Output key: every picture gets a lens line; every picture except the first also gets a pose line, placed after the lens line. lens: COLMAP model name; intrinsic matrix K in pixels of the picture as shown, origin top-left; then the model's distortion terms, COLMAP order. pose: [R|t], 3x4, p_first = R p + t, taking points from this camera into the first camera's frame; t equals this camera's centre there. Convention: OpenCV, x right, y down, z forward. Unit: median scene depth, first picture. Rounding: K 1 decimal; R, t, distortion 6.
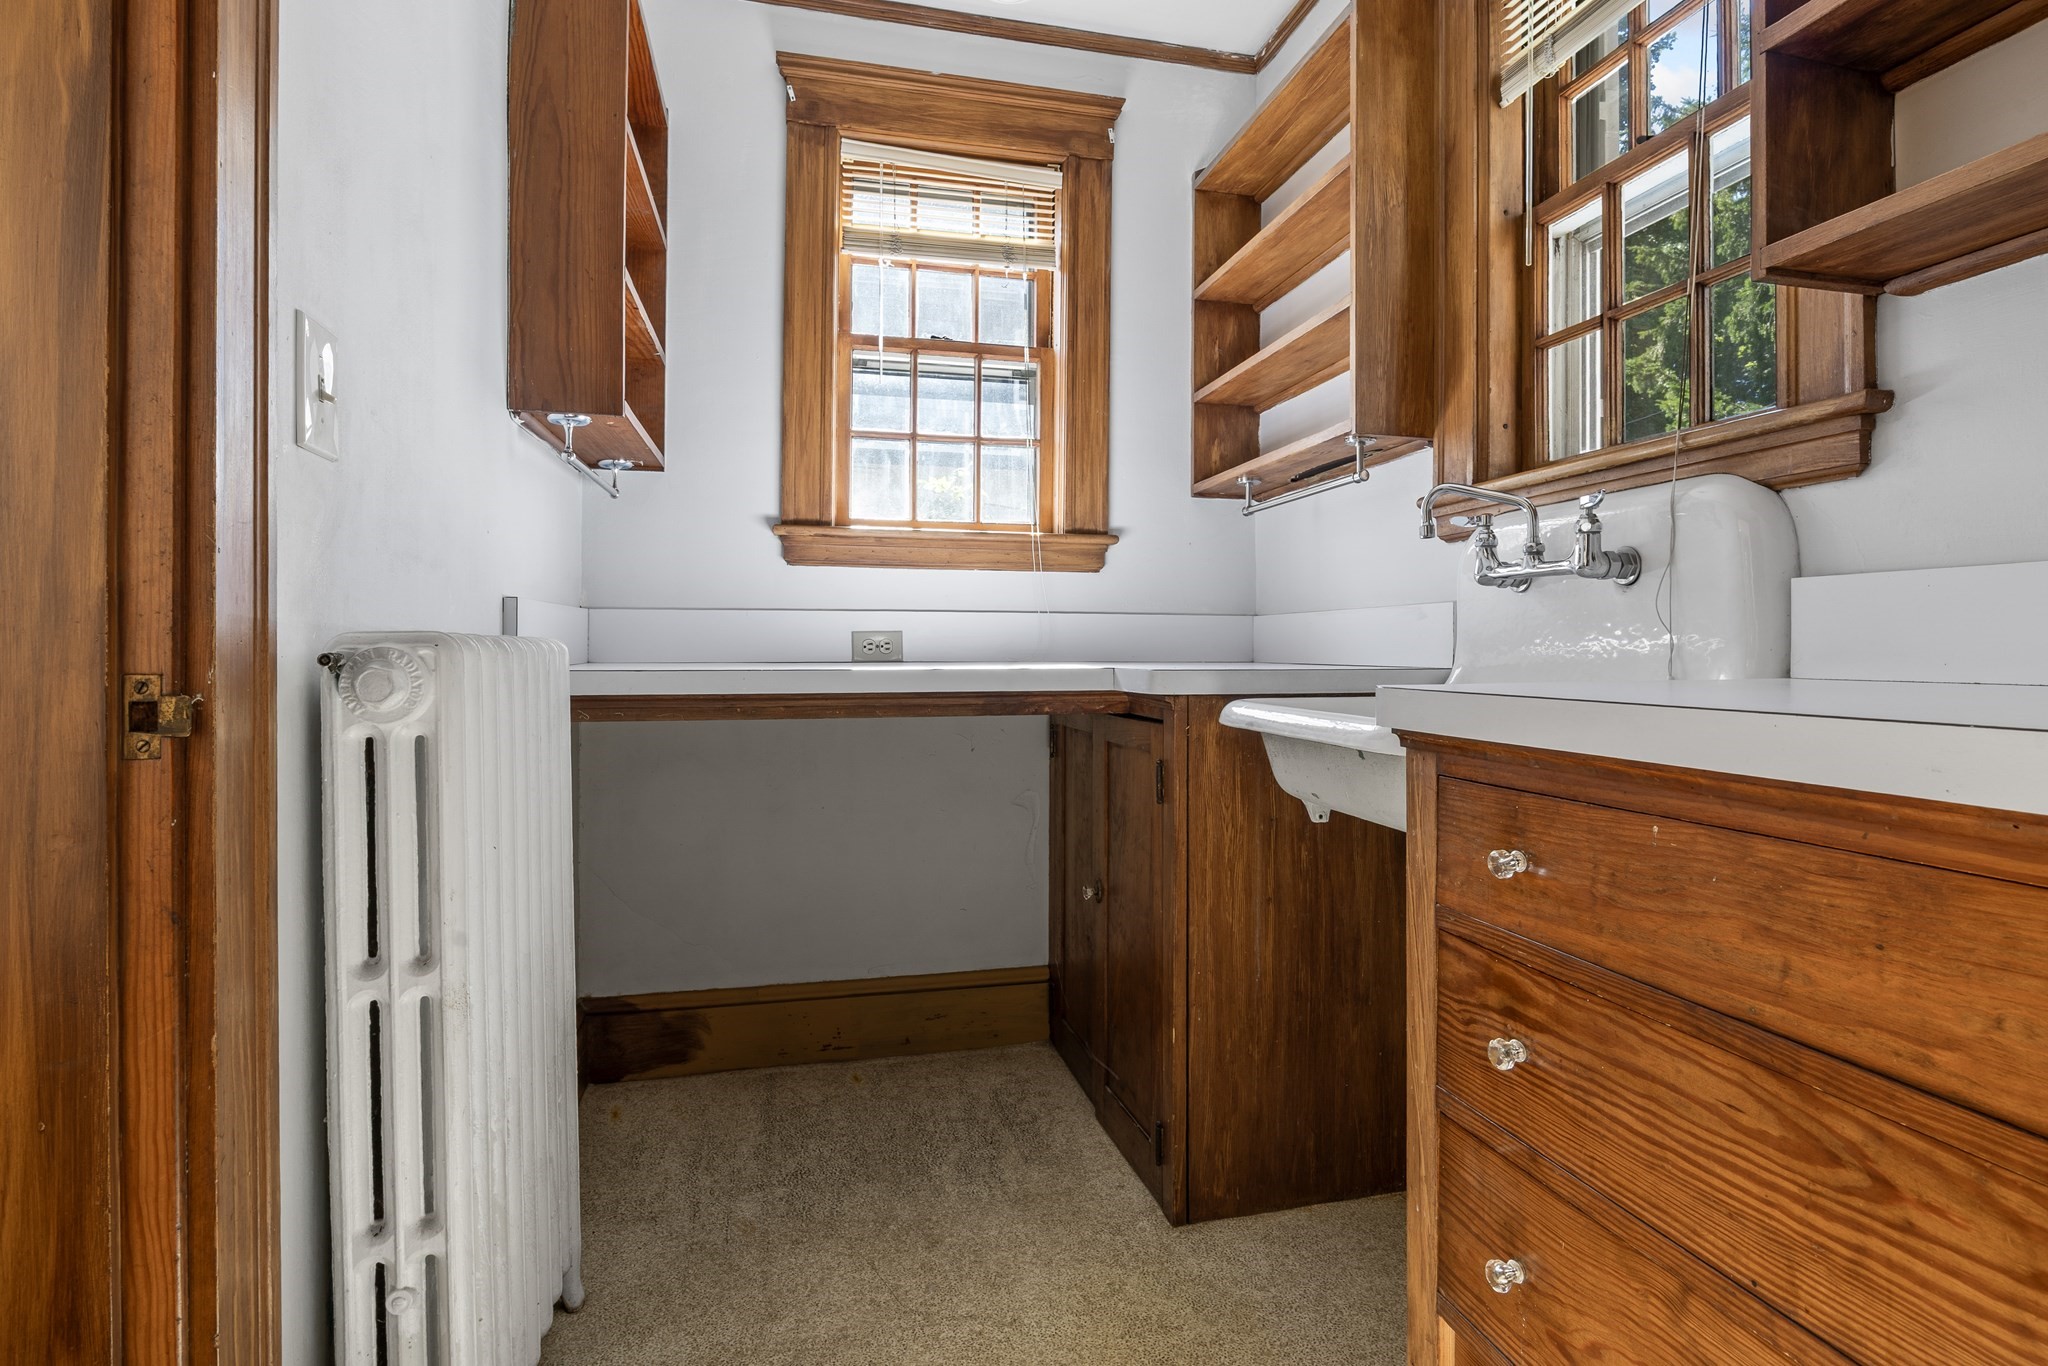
lens RADIAL K [[1016.1, 0, 1028.5], [0, 1016.1, 648.6], [0, 0, 1]] dist [-0.013941, 0.000936]
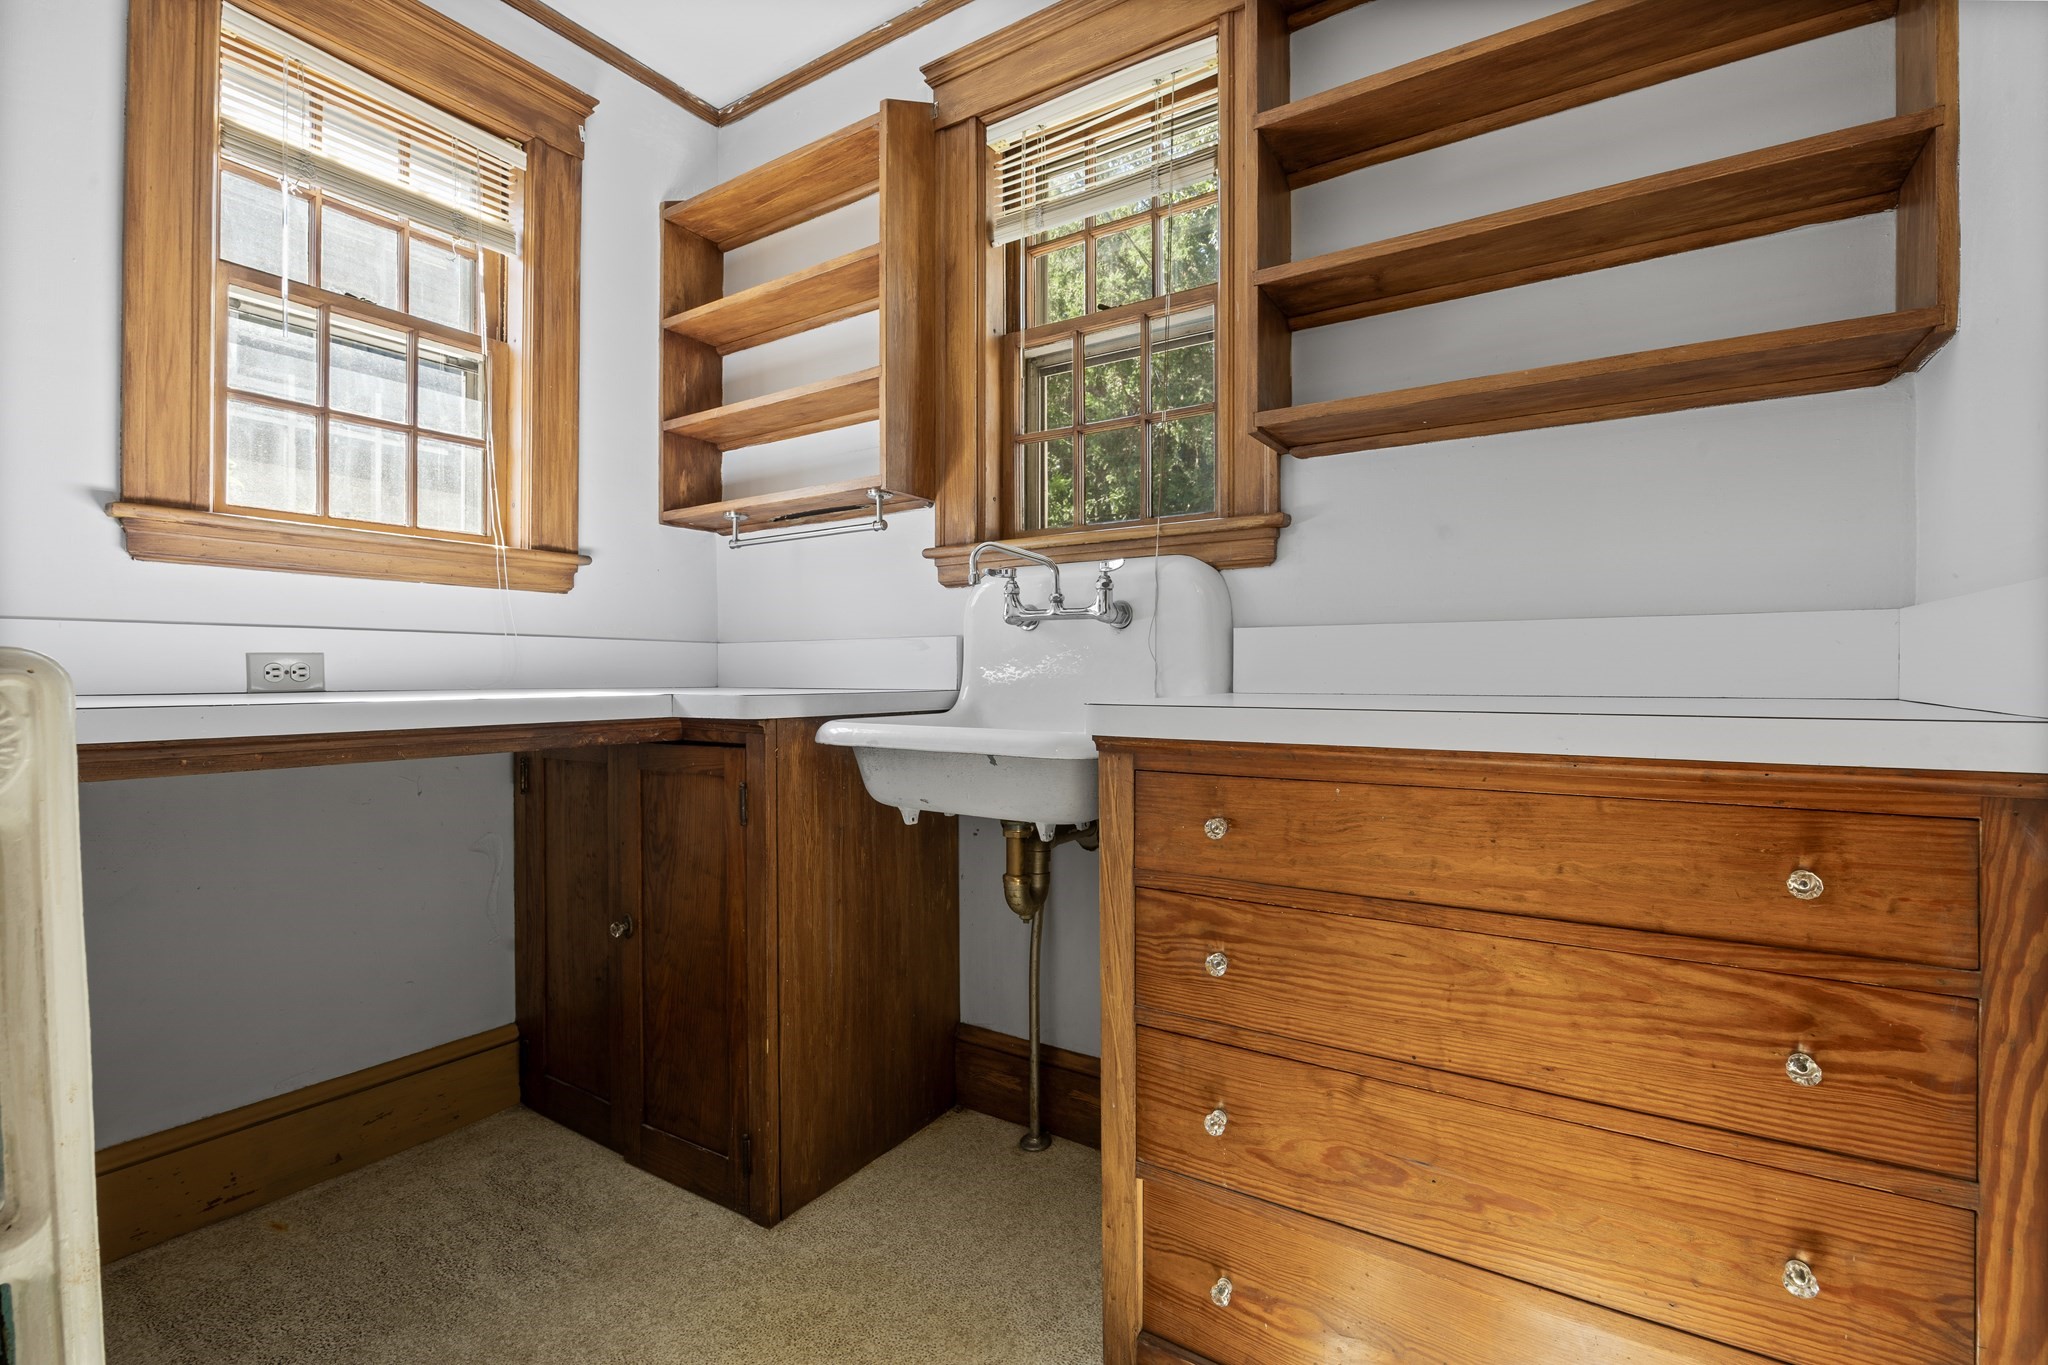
lens RADIAL K [[917.6, 0, 1024.0], [0, 917.6, 682.5], [0, 0, 1]] dist [-0.011856, 0.000341]
pose [[0.730087, -0.007863, 0.683309, -0.290424], [0.001723, 0.999952, 0.009666, -0.000294], [-0.683352, -0.005880, 0.730065, 0.130047]]
